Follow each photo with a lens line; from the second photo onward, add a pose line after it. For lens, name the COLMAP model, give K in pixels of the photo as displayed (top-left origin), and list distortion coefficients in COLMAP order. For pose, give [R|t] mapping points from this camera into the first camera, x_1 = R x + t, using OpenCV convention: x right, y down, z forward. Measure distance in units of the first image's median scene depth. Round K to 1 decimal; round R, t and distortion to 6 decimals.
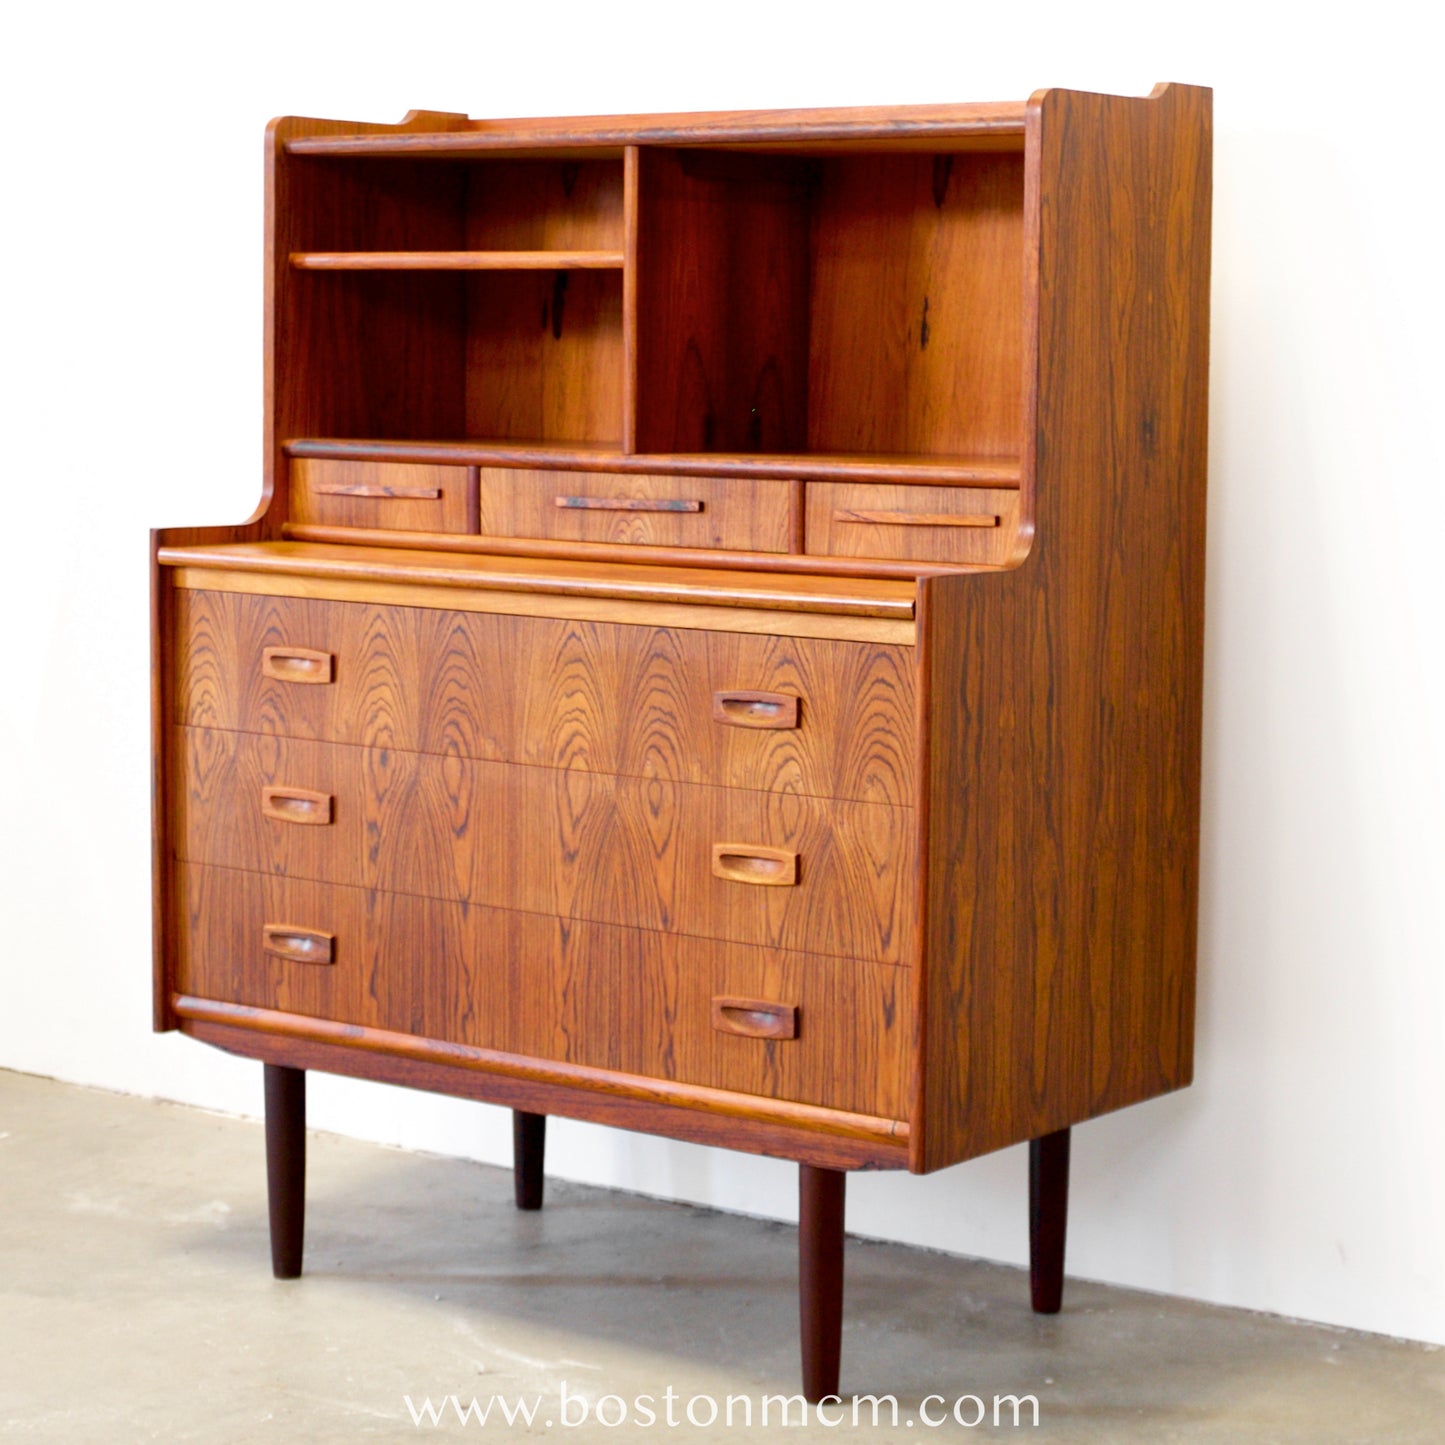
lens RADIAL K [[3467.2, 0, 795.9], [0, 3467.2, 735.6], [0, 0, 1]] dist [-0.089875, 0.000000]
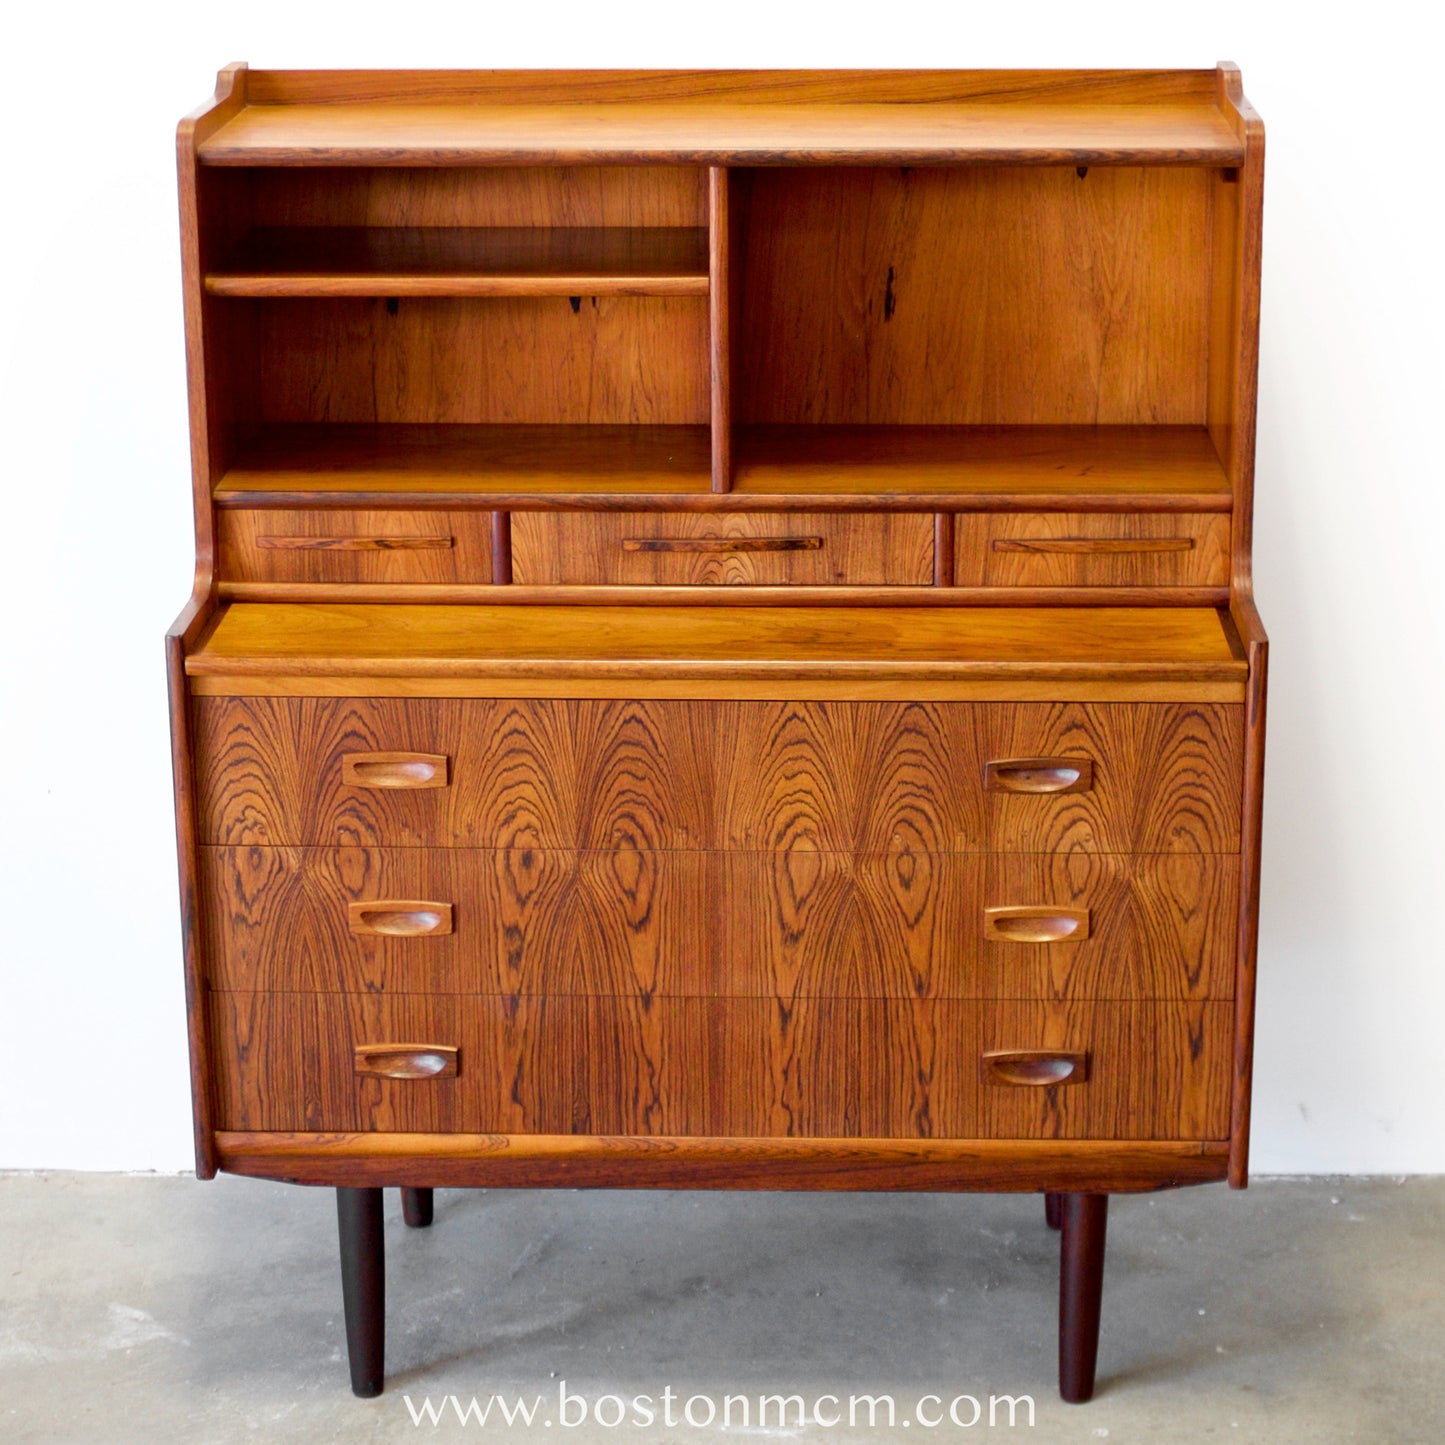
lens RADIAL K [[3598.4, 0, 709.9], [0, 3598.4, 783.6], [0, 0, 1]] dist [-0.086859, 0.000000]
pose [[0.827102, -0.196068, 0.526744, -0.598987], [0.082862, 0.969478, 0.230754, -0.237687], [-0.555910, -0.147210, 0.818103, 0.200880]]
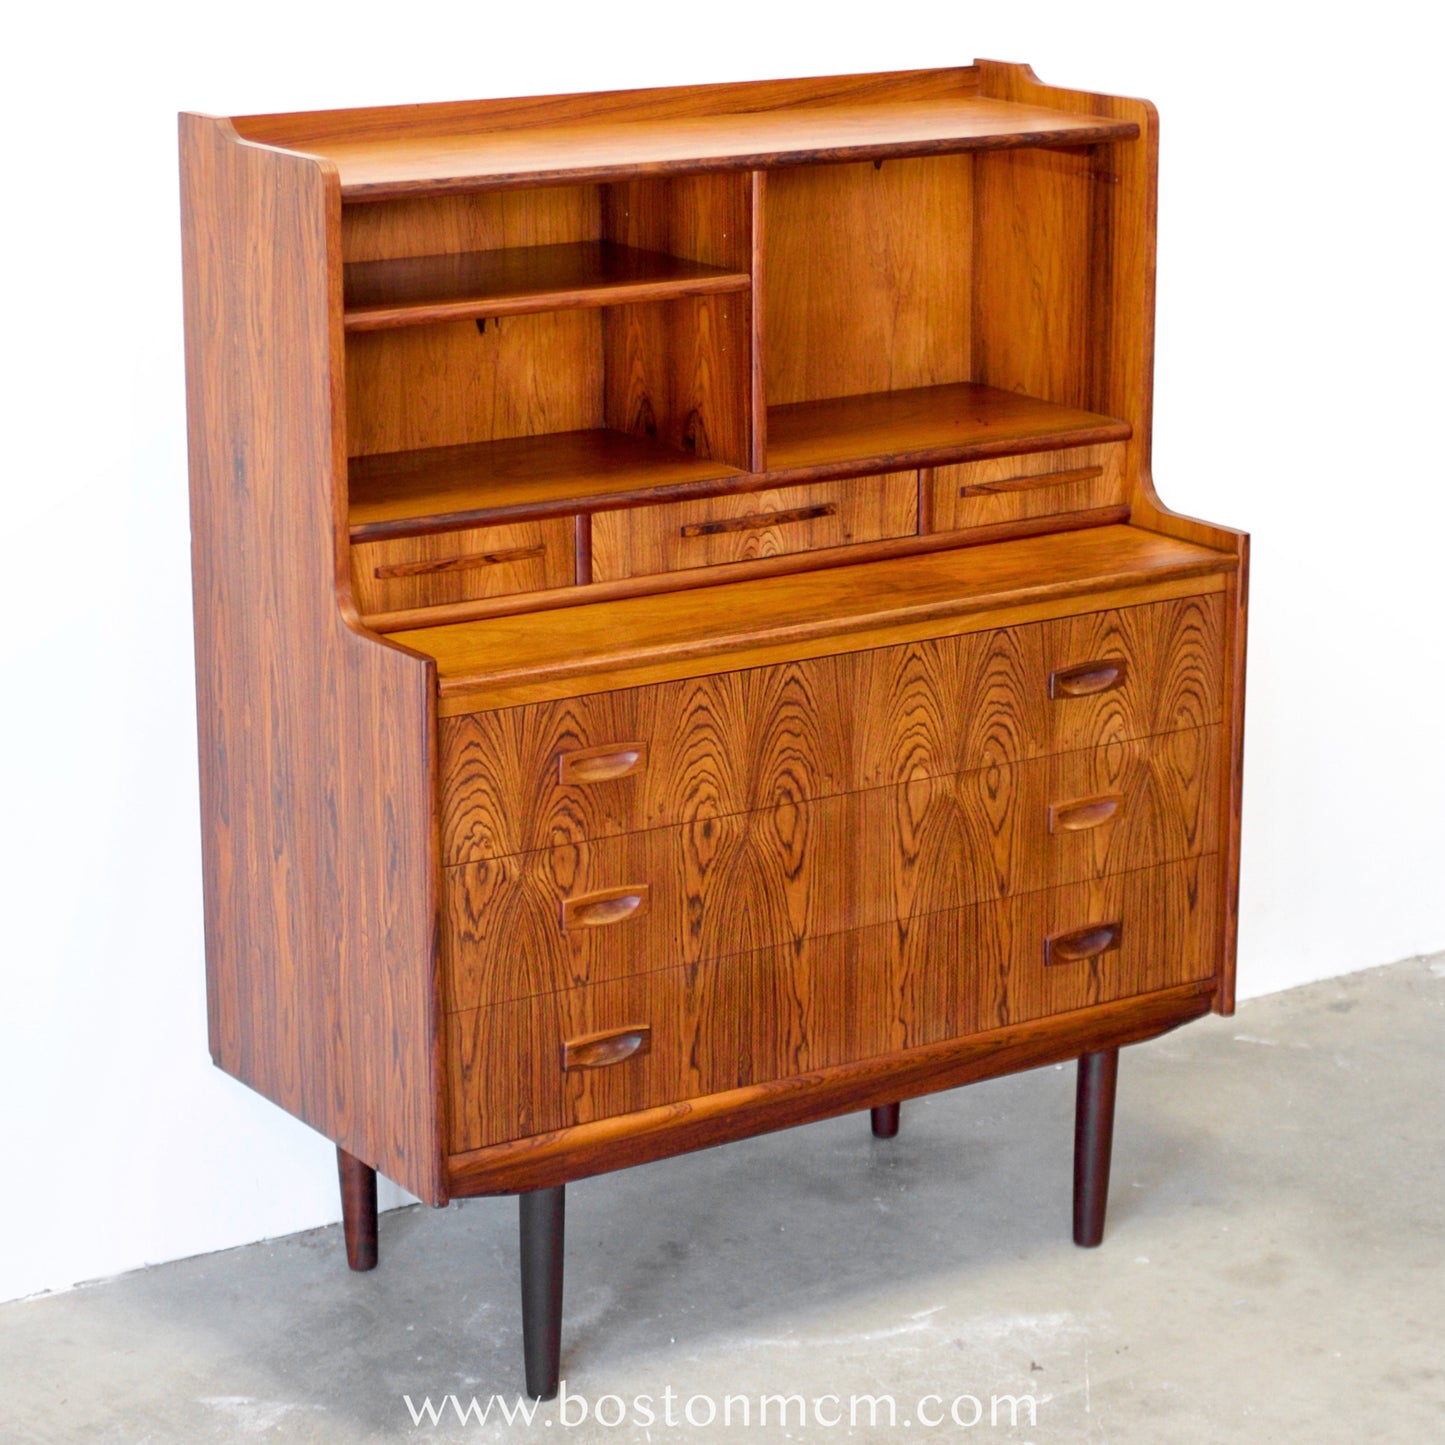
lens RADIAL K [[3970.3, 0, 783.9], [0, 3970.3, 733.6], [0, 0, 1]] dist [-0.100609, 0.000000]
pose [[0.331562, -0.263149, 0.905991, -1.155445], [0.108819, 0.964570, 0.240339, -0.295354], [-0.937137, 0.018902, 0.348450, 0.611639]]
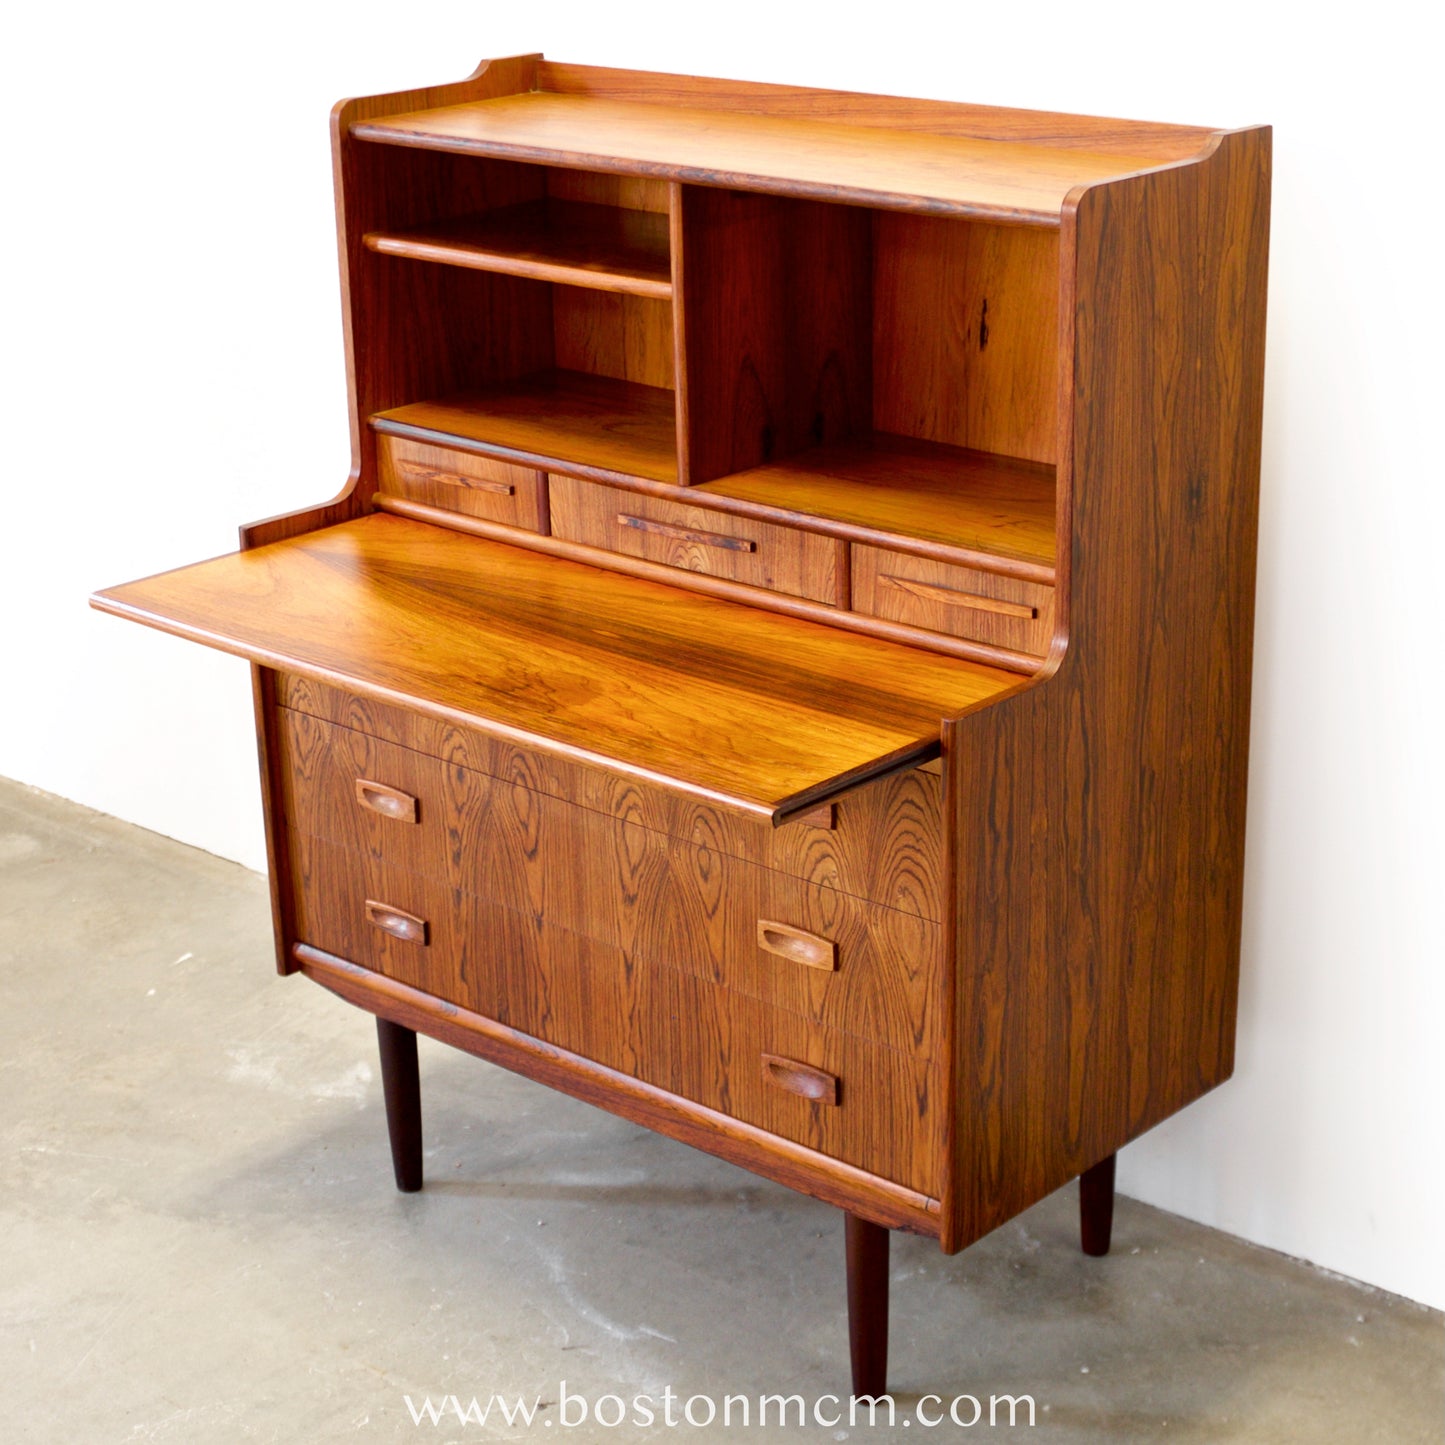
lens RADIAL K [[2875.1, 0, 718.0], [0, 2875.1, 847.9], [0, 0, 1]] dist [-0.088359, 0.000000]
pose [[0.993959, 0.005310, -0.109628, 0.056110], [0.025036, 0.961527, 0.273568, -0.215741], [0.106863, -0.274659, 0.955585, 0.176617]]
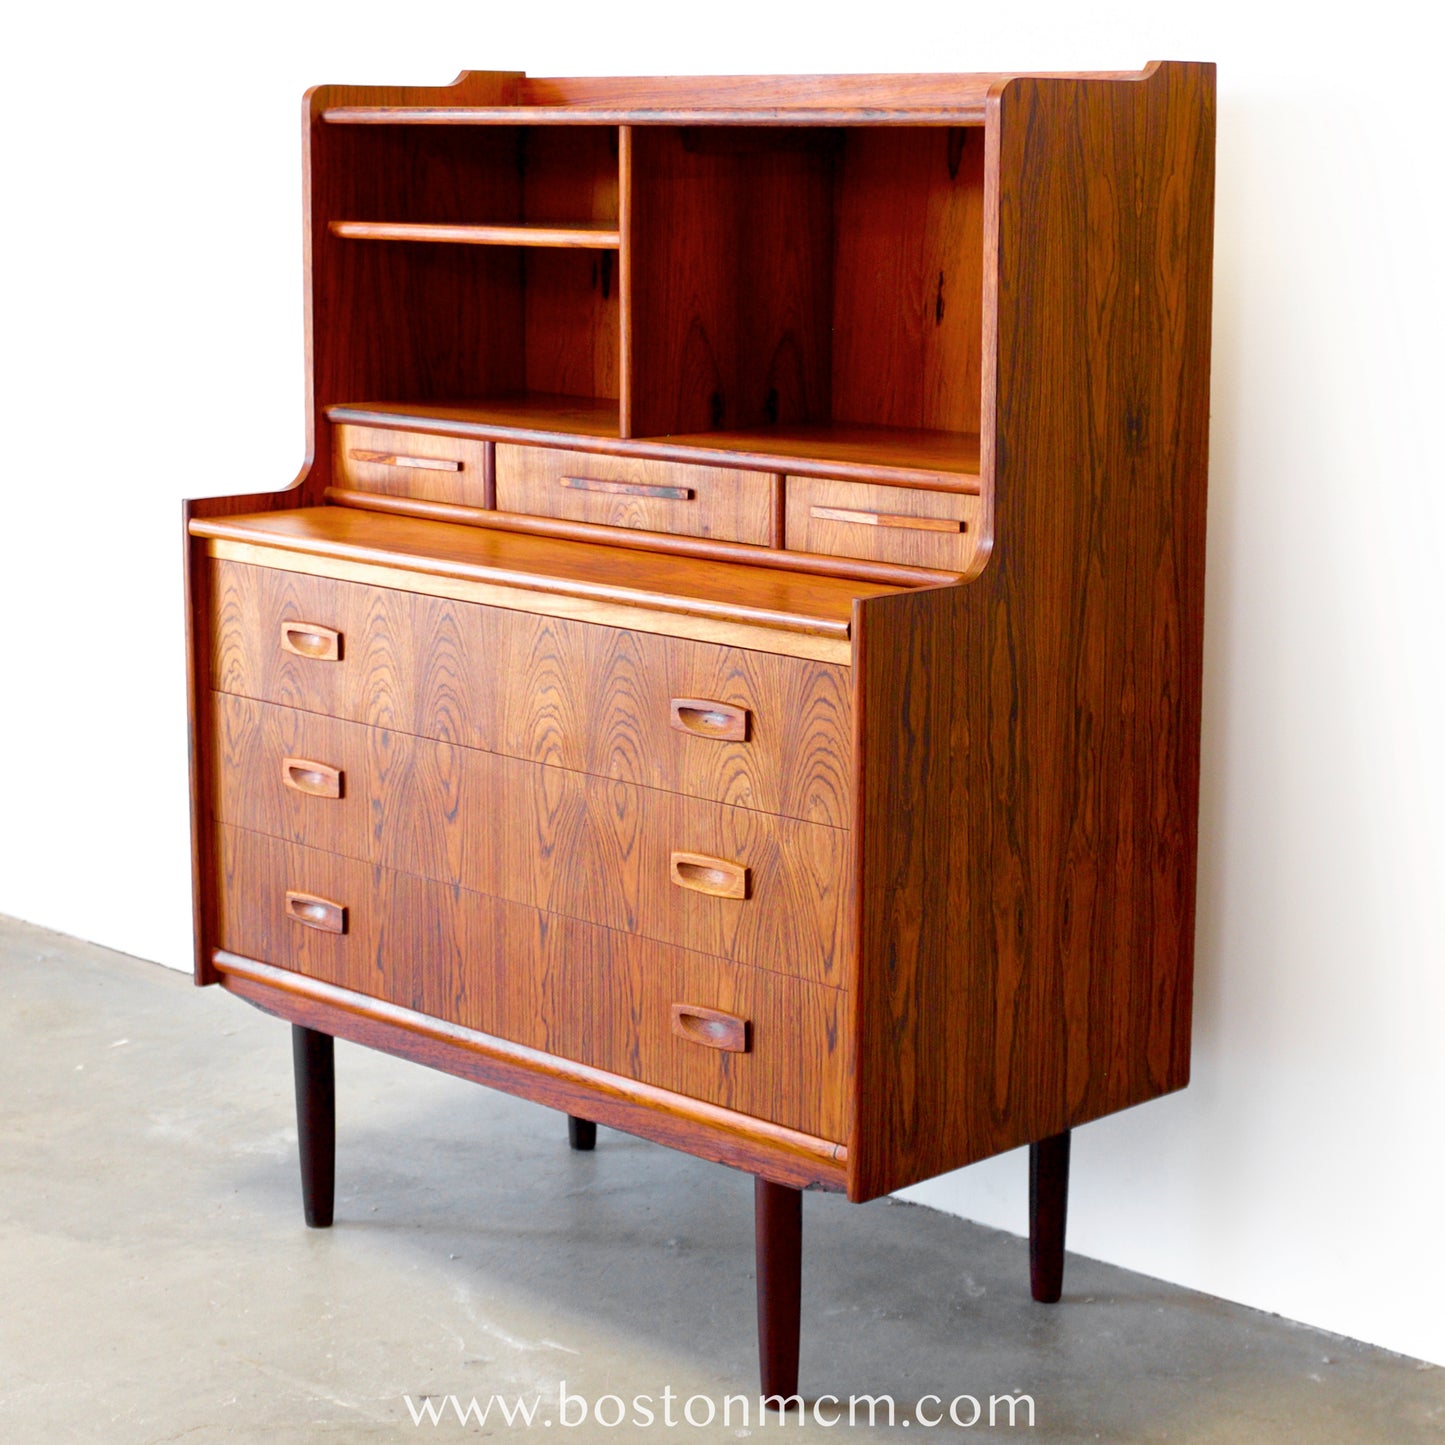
lens RADIAL K [[3107.2, 0, 722.6], [0, 3107.2, 716.4], [0, 0, 1]] dist [-0.089706, 0.000000]
pose [[0.988695, 0.018901, -0.148743, 0.116796], [-0.008329, 0.997415, 0.071377, -0.067654], [0.149708, -0.069331, 0.986296, 0.126912]]
